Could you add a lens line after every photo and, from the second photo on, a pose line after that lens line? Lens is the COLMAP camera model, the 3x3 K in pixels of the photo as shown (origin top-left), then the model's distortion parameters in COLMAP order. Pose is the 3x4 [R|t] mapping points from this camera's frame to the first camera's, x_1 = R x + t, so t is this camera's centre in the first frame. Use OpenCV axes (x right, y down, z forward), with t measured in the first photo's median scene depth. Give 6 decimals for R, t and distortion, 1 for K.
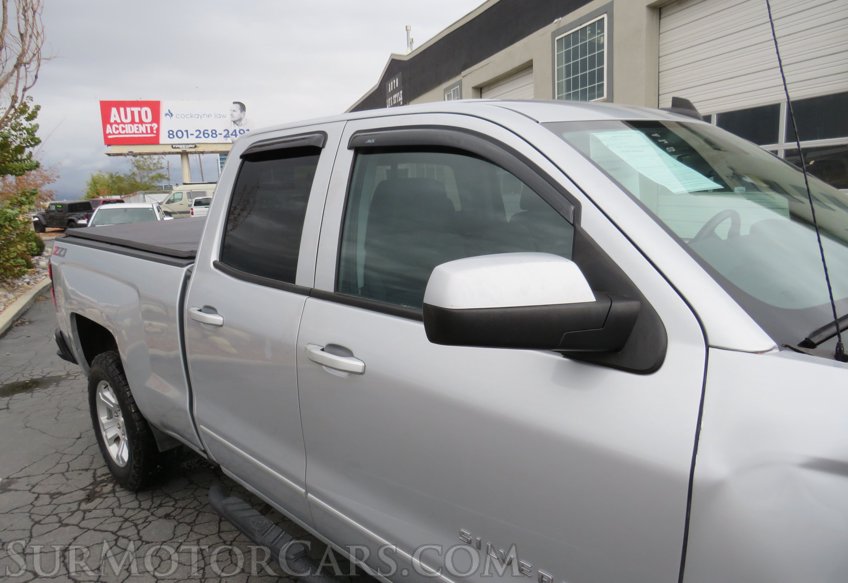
lens RADIAL K [[592.6, 0, 417.9], [0, 592.6, 290.4], [0, 0, 1]] dist [-0.022067, -0.003729]
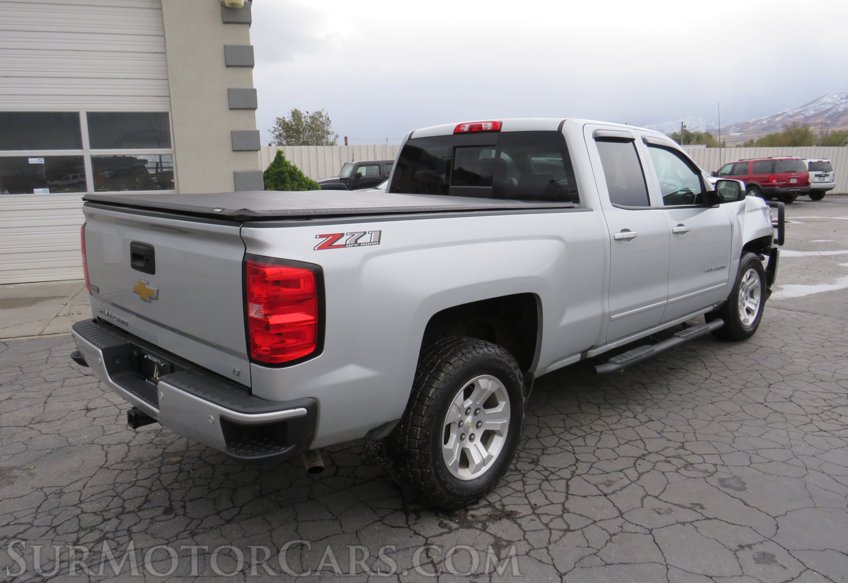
lens RADIAL K [[646.8, 0, 408.7], [0, 646.8, 292.0], [0, 0, 1]] dist [-0.016188, -0.003982]
pose [[0.000607, -0.136525, 0.990636, -0.283102], [0.189036, 0.972791, 0.133950, -0.020510], [-0.981970, 0.187185, 0.026398, 0.209202]]
